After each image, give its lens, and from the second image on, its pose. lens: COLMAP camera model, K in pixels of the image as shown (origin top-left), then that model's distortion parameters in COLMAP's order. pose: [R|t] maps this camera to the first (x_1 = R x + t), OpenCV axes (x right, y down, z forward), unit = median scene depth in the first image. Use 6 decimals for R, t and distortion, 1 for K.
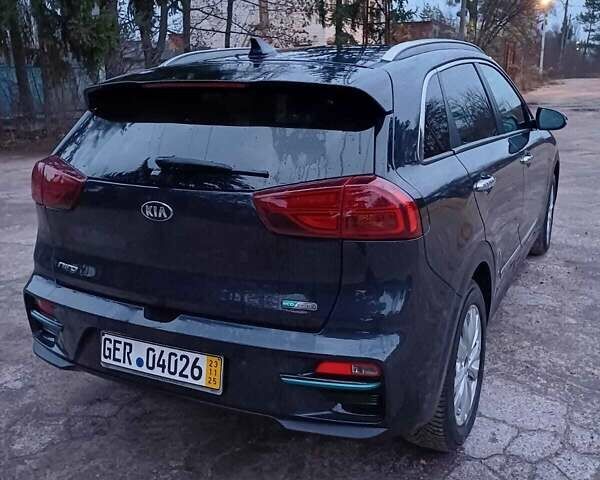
lens RADIAL K [[585.0, 0, 320.9], [0, 585.0, 238.1], [0, 0, 1]] dist [0.102230, -0.132991]
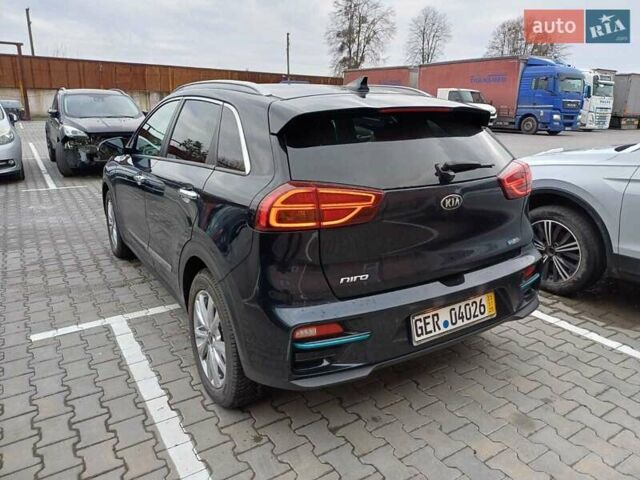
lens RADIAL K [[471.2, 0, 323.9], [0, 471.2, 212.1], [0, 0, 1]] dist [0.041591, -0.002425]
pose [[0.523121, -0.163653, 0.836398, -1.281934], [0.224967, 0.973098, 0.049695, -0.136743], [-0.822030, 0.162165, 0.545865, 0.633887]]
